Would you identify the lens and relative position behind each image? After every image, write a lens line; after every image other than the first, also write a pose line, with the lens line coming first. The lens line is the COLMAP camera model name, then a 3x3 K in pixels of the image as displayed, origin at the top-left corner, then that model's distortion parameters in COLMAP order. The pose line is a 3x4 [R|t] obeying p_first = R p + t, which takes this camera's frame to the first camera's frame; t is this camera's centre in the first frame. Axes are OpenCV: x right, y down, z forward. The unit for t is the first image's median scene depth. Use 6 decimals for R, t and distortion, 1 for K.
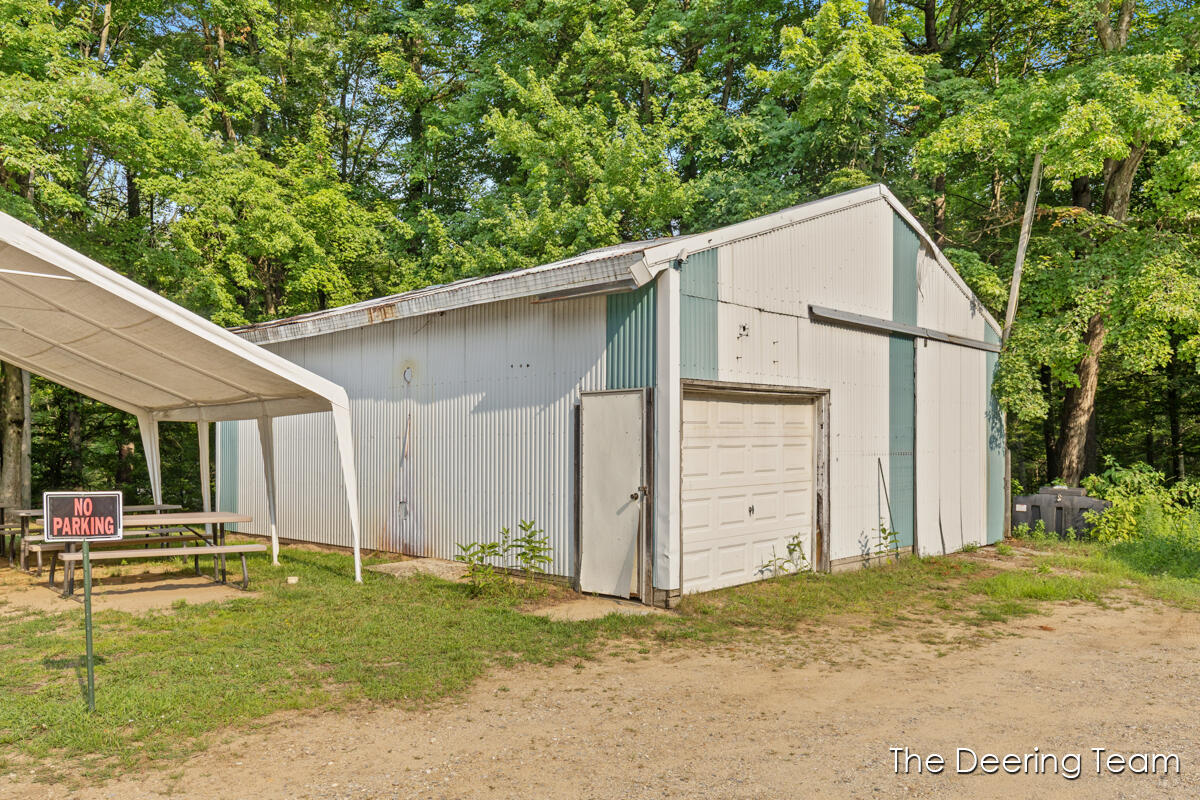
lens RADIAL K [[900.0, 0, 609.4], [0, 900.0, 492.5], [0, 0, 1]] dist [0.009185, -0.002410]
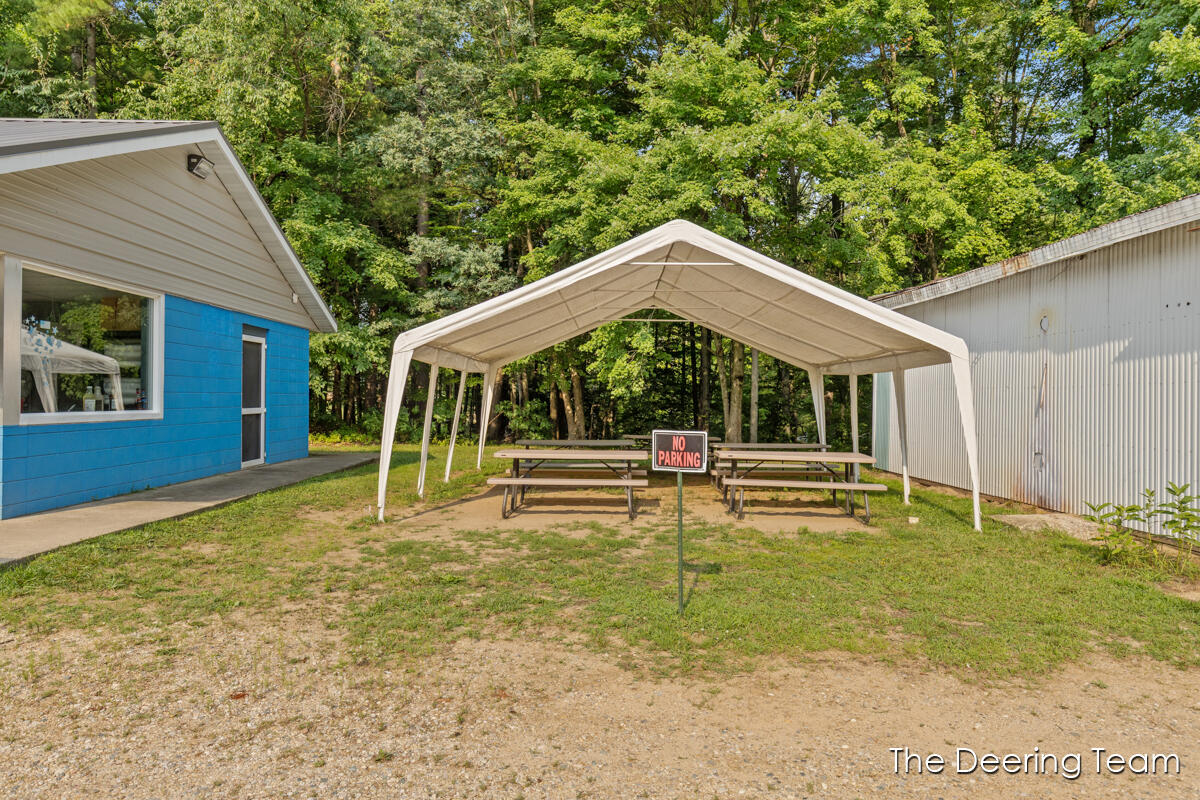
lens RADIAL K [[766.0, 0, 606.9], [0, 766.0, 386.8], [0, 0, 1]] dist [0.019975, -0.009245]
pose [[0.708807, -0.007144, -0.705366, 0.033202], [-0.038476, 0.998069, -0.048773, -0.002591], [0.704352, 0.061710, 0.707163, 0.076765]]
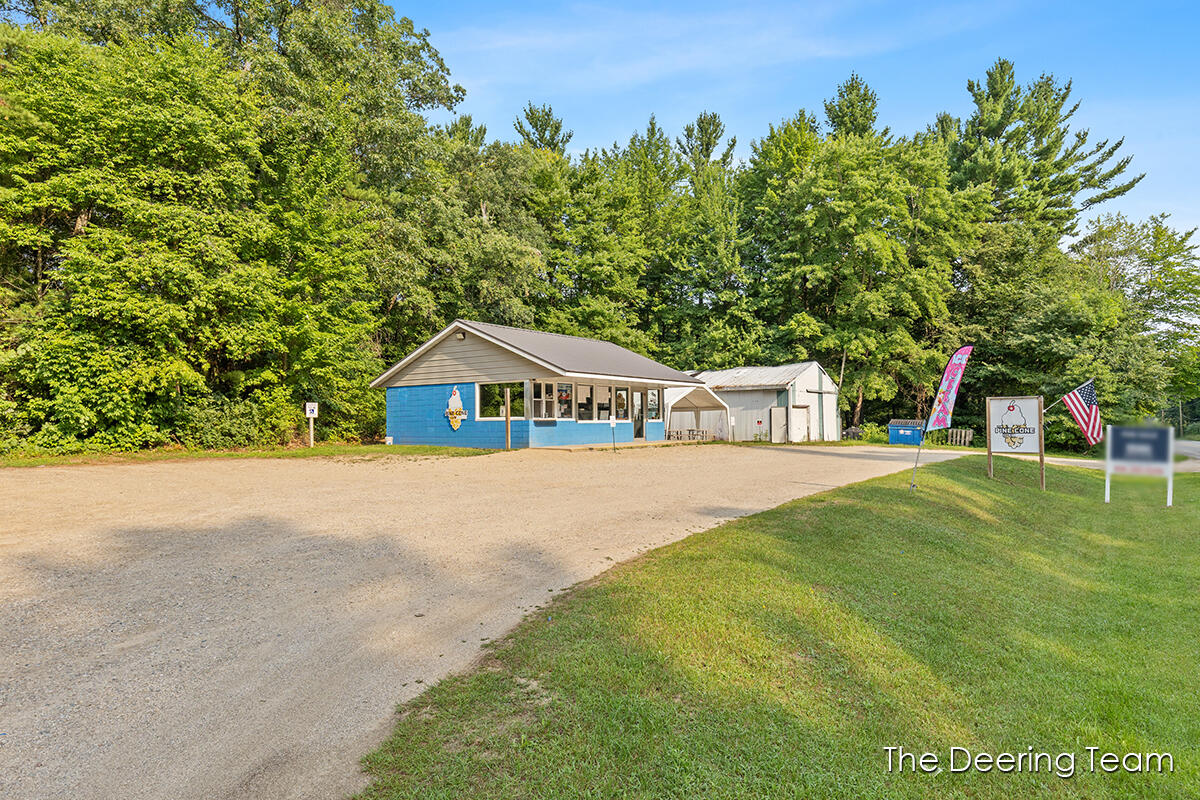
lens RADIAL K [[708.7, 0, 599.7], [0, 708.7, 403.8], [0, 0, 1]] dist [0.001272, 0.000051]
pose [[0.991898, 0.001013, 0.127034, -1.388452], [0.008803, 0.997016, -0.076686, 0.165251], [-0.126733, 0.077183, 0.988930, -2.697994]]
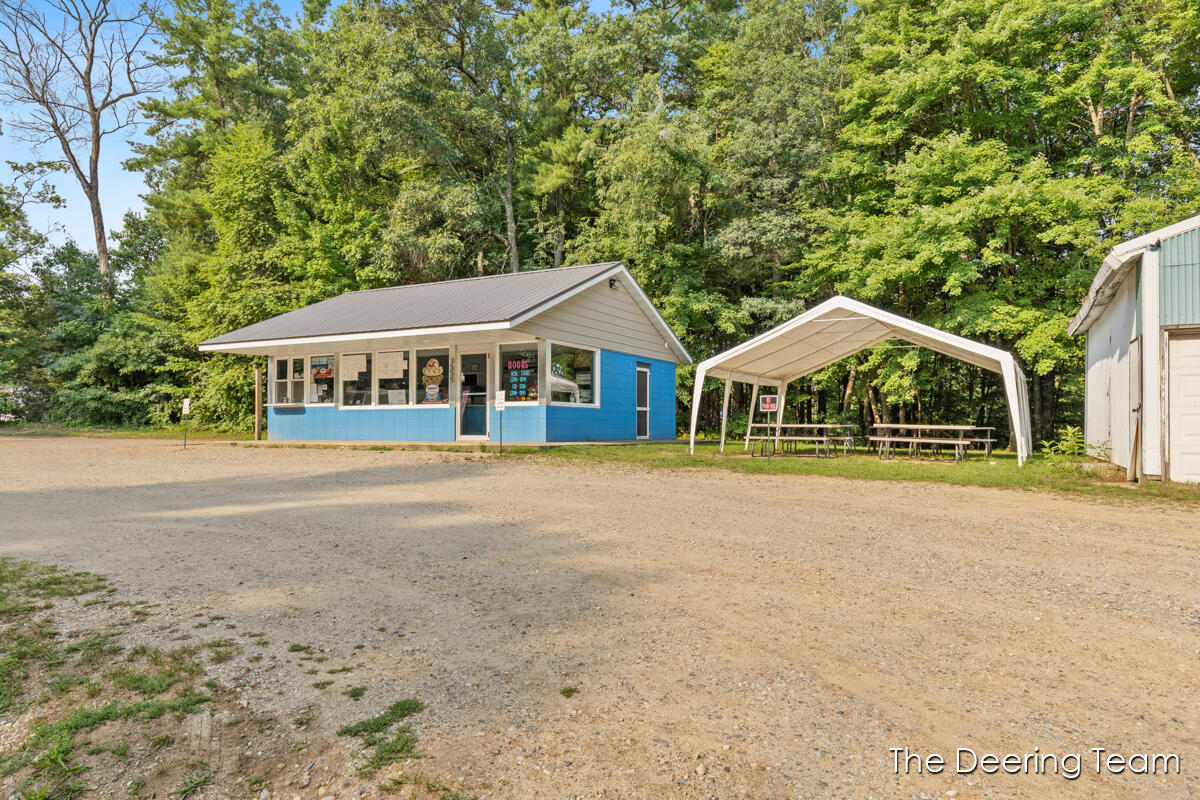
lens RADIAL K [[766.0, 0, 600.9], [0, 766.0, 407.3], [0, 0, 1]] dist [0.019975, -0.009245]
pose [[0.260105, -0.025334, -0.965248, 0.823803], [-0.049563, 0.997988, -0.039549, 0.080314], [0.964307, 0.058128, 0.258326, -0.128238]]
